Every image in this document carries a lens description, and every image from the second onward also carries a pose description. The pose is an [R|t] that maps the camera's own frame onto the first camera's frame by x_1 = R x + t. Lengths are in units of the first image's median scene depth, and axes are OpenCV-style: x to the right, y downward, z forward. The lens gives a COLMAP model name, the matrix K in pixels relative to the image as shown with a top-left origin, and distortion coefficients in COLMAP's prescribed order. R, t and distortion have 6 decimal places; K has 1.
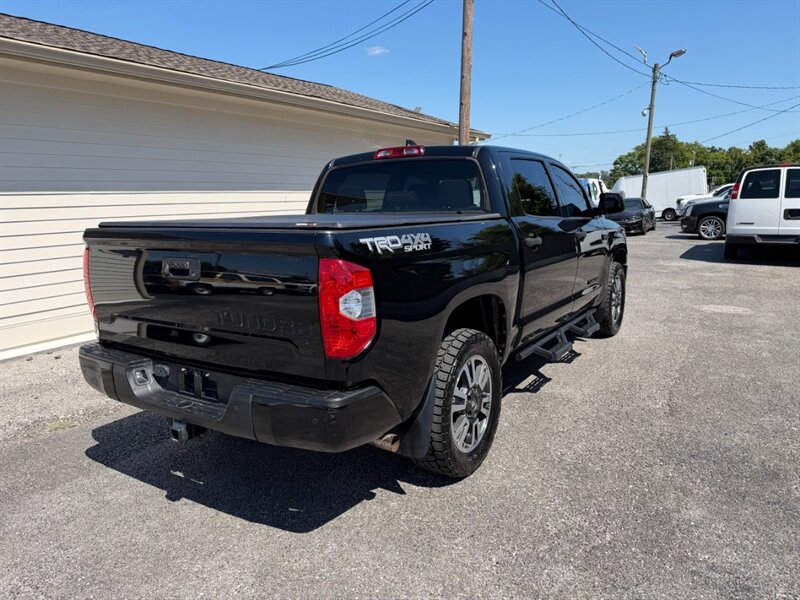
lens RADIAL K [[562.4, 0, 397.5], [0, 562.4, 301.5], [0, 0, 1]] dist [0.052112, -0.067736]
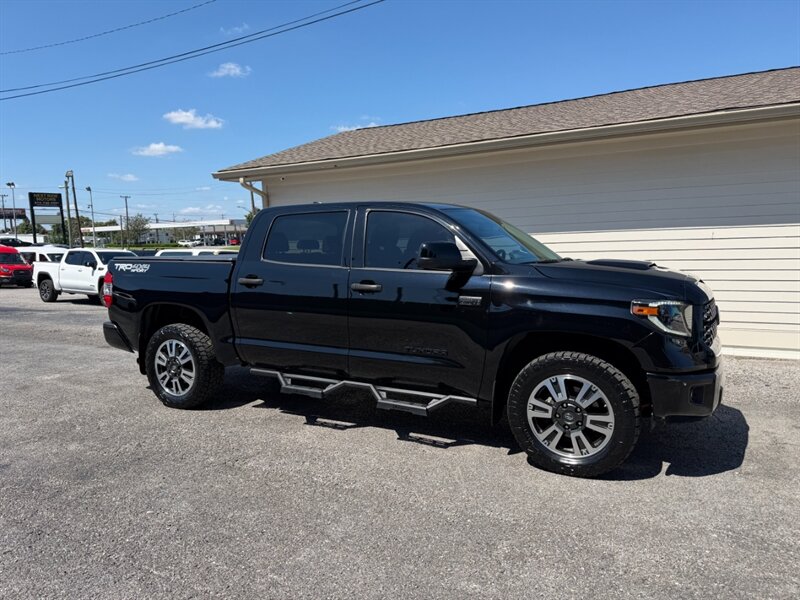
lens RADIAL K [[562.4, 0, 397.5], [0, 562.4, 301.5], [0, 0, 1]] dist [0.052112, -0.067736]
pose [[0.072523, 0.117650, -0.990403, 1.398031], [-0.163796, 0.980940, 0.104532, -0.228504], [0.983825, 0.154643, 0.090411, 1.116170]]
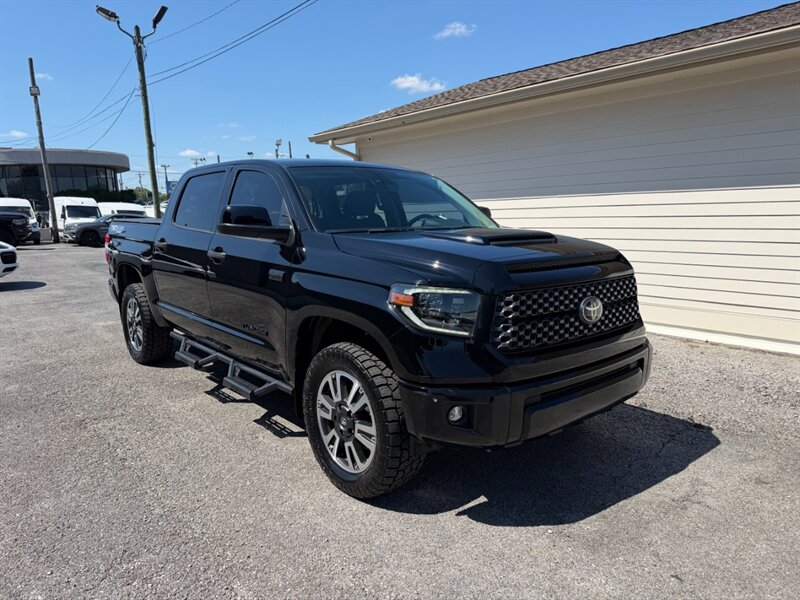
lens RADIAL K [[565.1, 0, 400.0], [0, 565.1, 300.0], [0, 0, 1]] dist [0.049359, -0.066535]
pose [[-0.296101, 0.174738, -0.939037, 1.198395], [-0.149687, 0.962487, 0.226301, -0.328203], [0.943355, 0.207569, -0.258837, 1.706910]]
